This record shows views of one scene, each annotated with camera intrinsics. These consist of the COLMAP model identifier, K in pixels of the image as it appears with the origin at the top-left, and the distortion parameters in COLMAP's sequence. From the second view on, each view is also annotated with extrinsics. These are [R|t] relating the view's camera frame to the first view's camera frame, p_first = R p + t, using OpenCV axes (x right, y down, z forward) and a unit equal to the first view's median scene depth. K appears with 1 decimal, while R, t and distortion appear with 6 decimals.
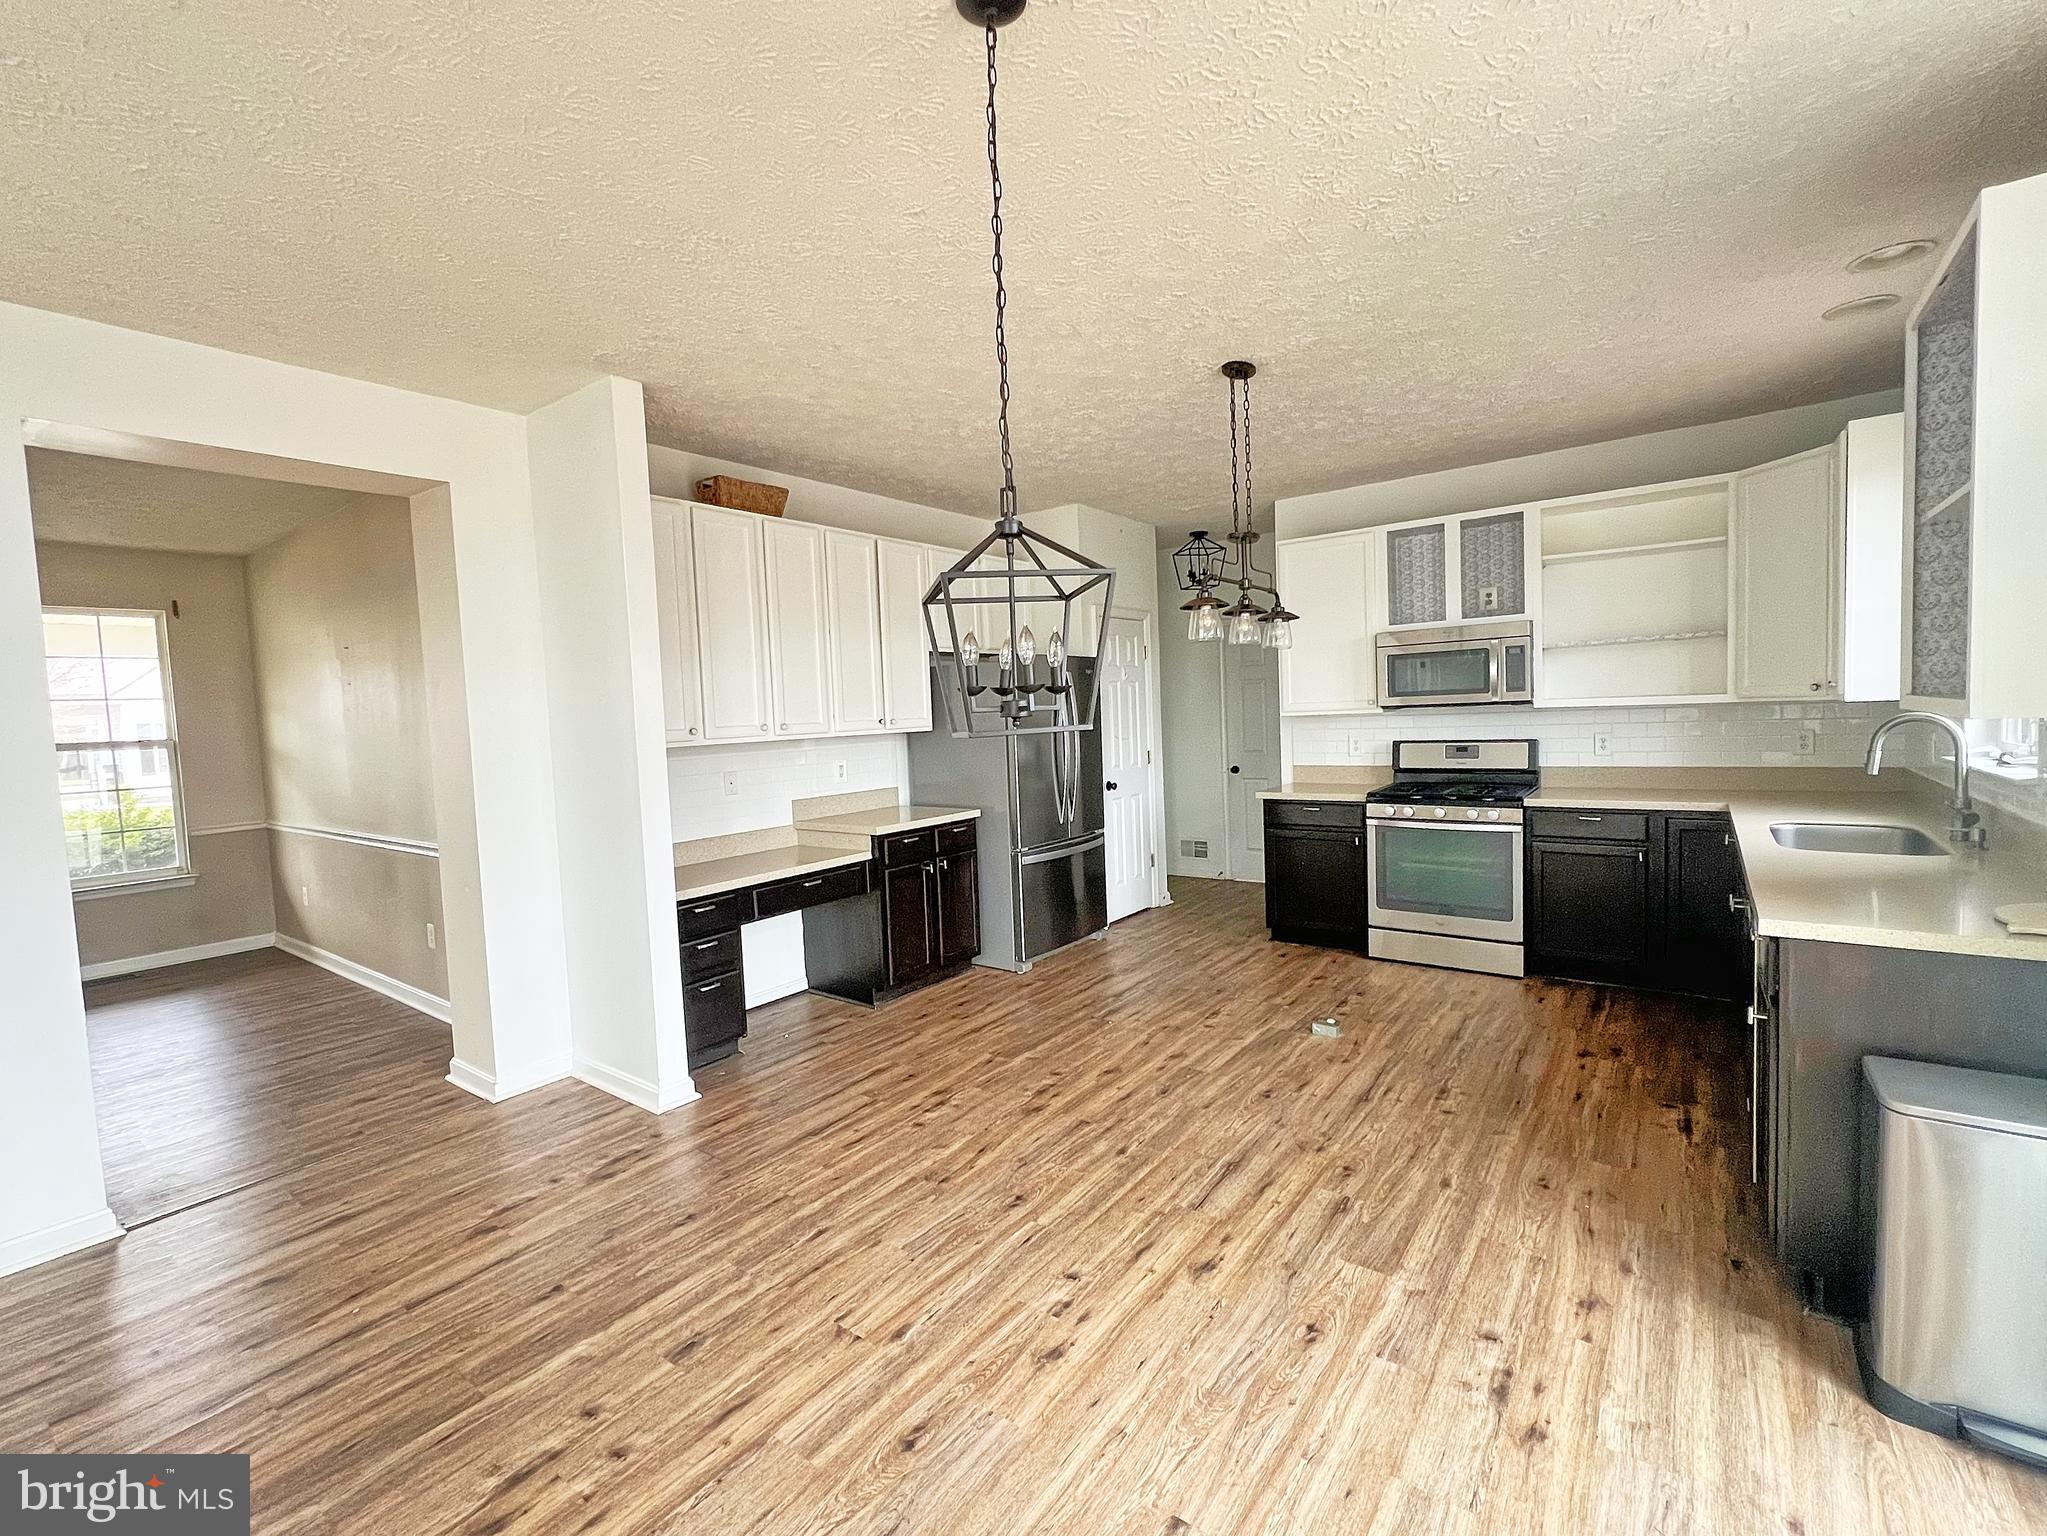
lens RADIAL K [[898.6, 0, 1019.9], [0, 898.6, 767.0], [0, 0, 1]] dist [-0.001822, 0.000000]
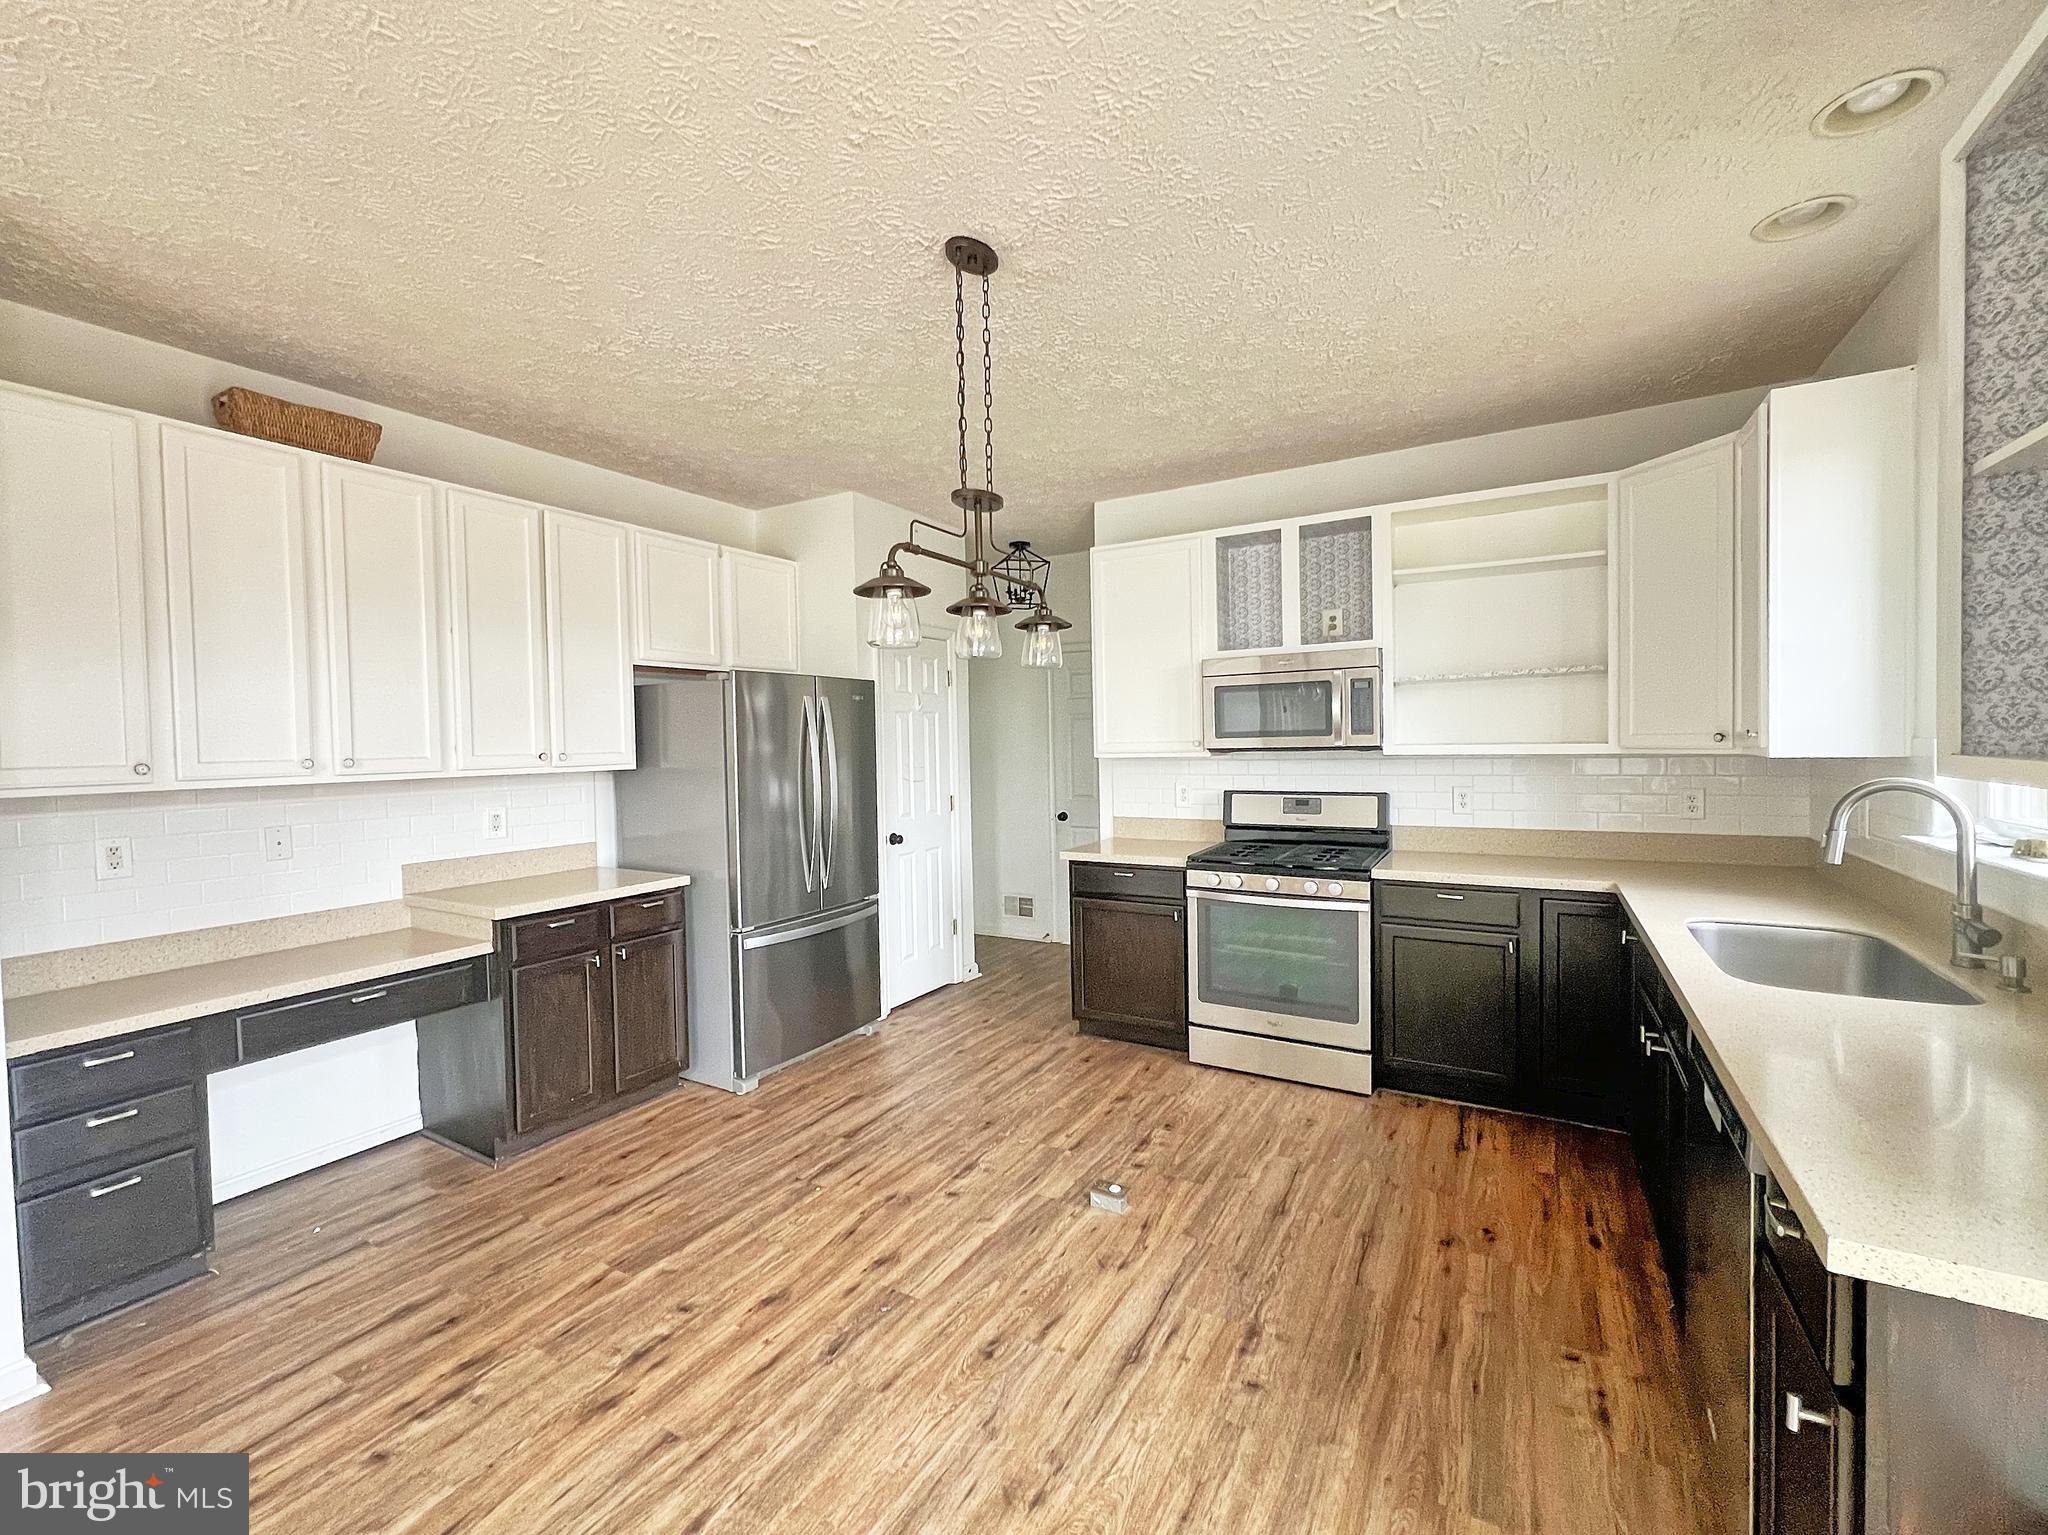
lens RADIAL K [[860.2, 0, 1024.0], [0, 860.2, 767.5], [0, 0, 1]] dist [-0.000766, -0.000234]
pose [[0.992841, 0.017277, 0.118189, 0.182715], [-0.013193, 0.999291, -0.035250, -0.026538], [-0.118714, 0.033439, 0.992365, 0.309397]]
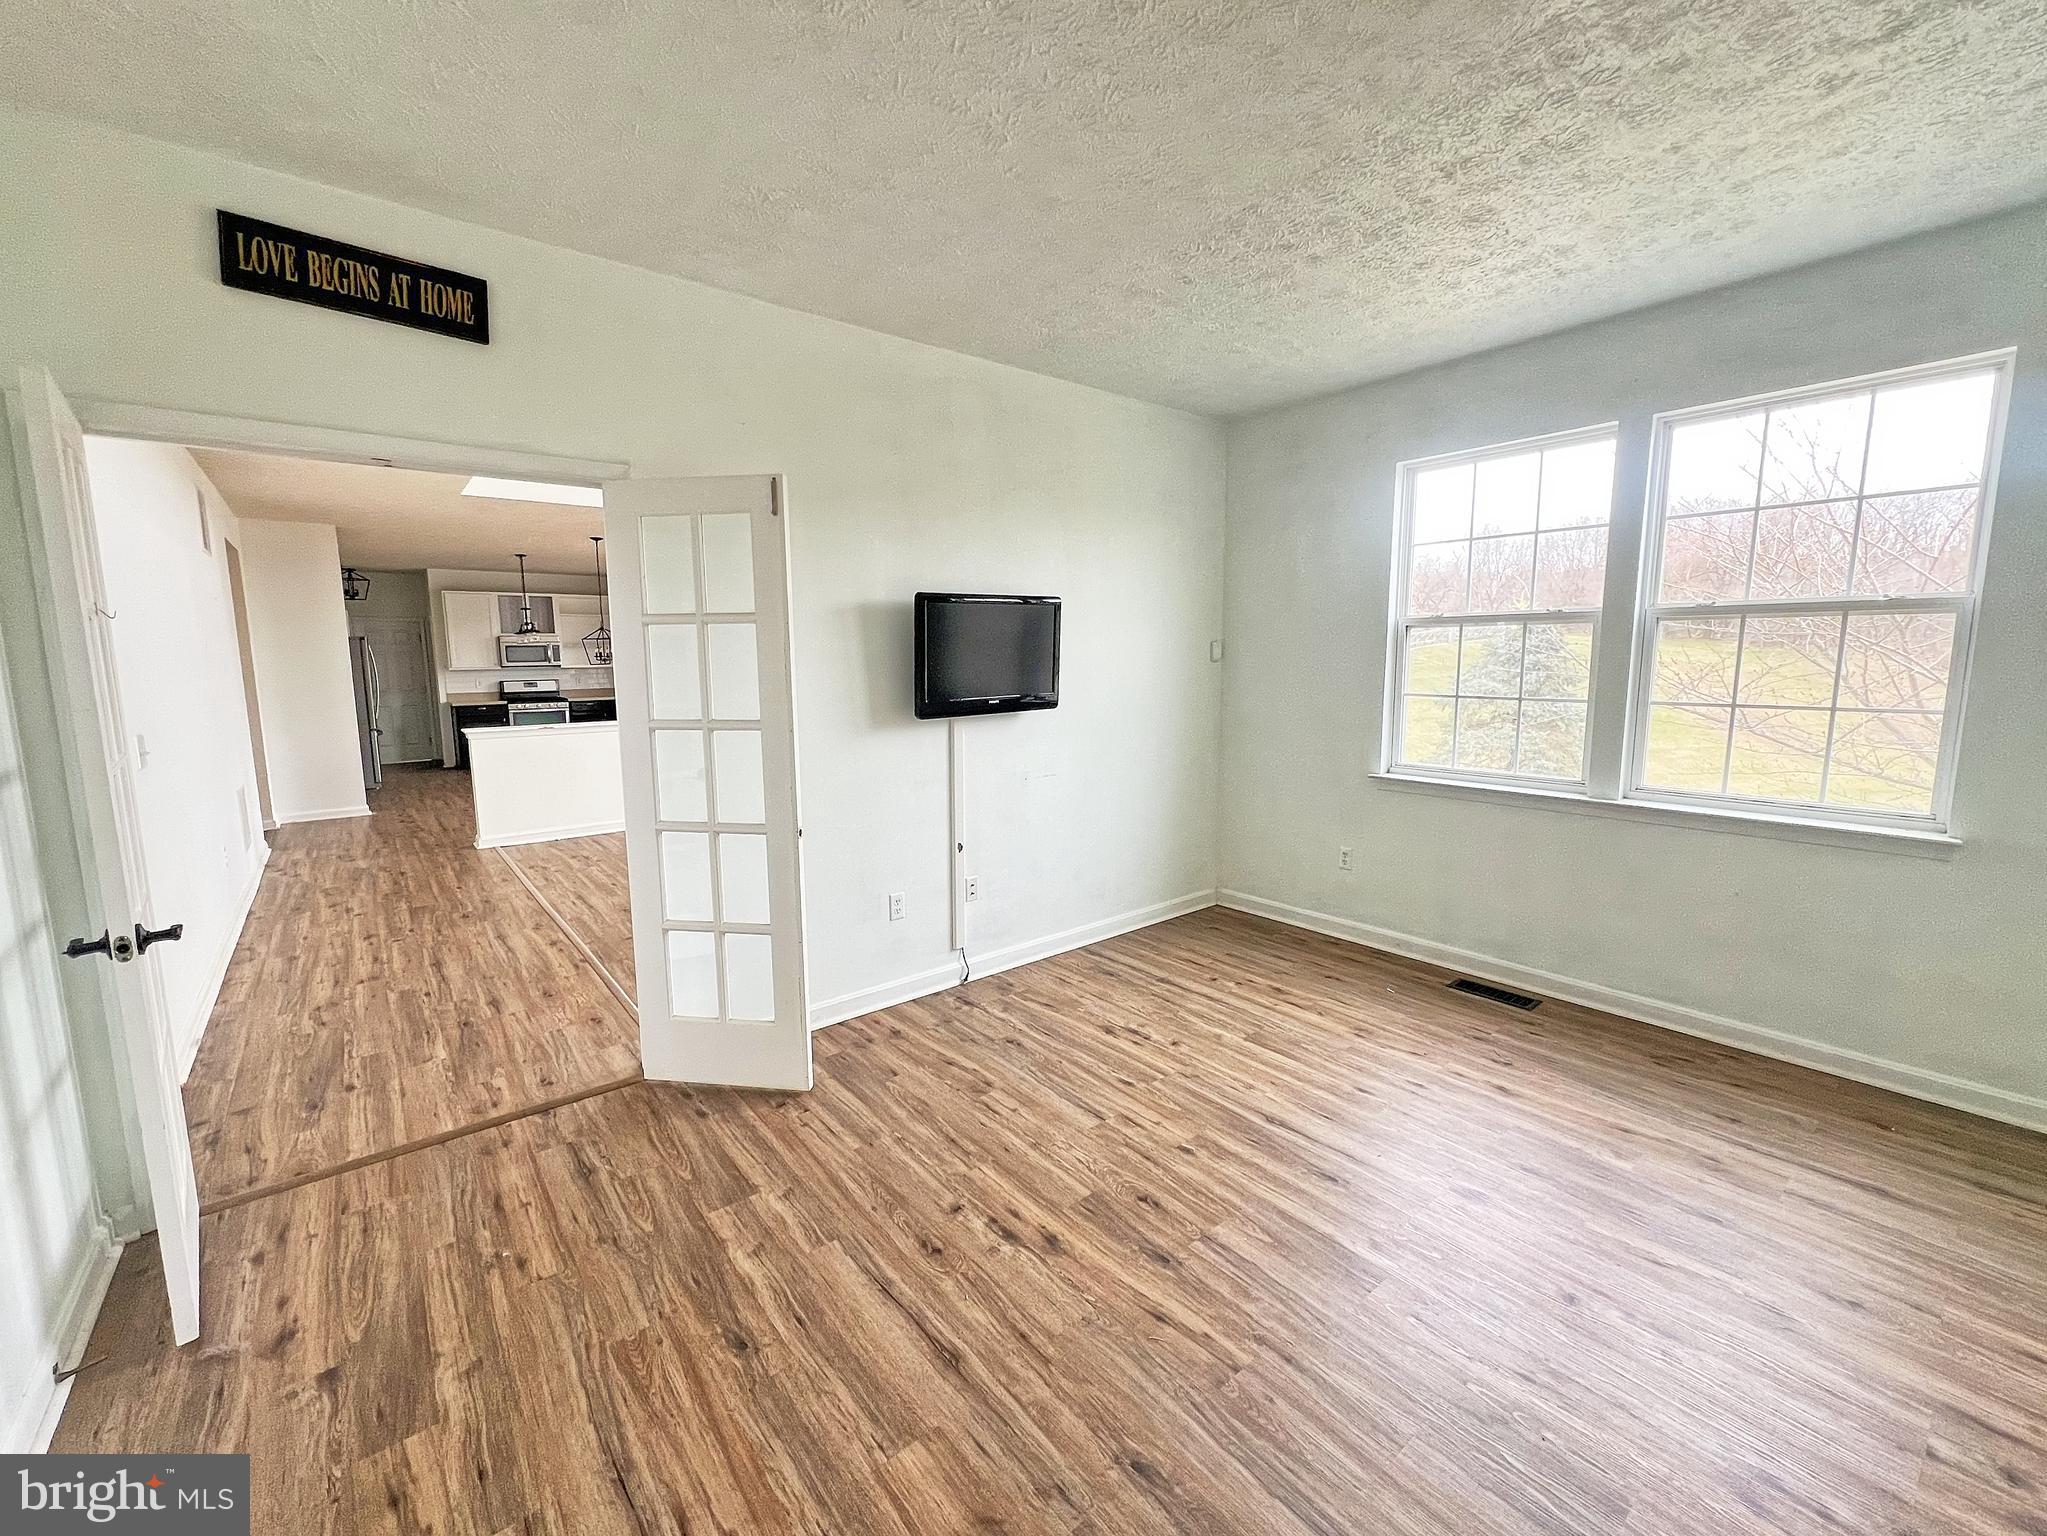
lens RADIAL K [[844.2, 0, 1018.1], [0, 844.2, 762.0], [0, 0, 1]] dist [-0.002215, 0.000040]
pose [[0.244859, -0.082385, 0.966052, -1.919184], [0.063885, 0.995589, 0.068711, 0.159762], [-0.967452, 0.044892, 0.249042, -1.189388]]
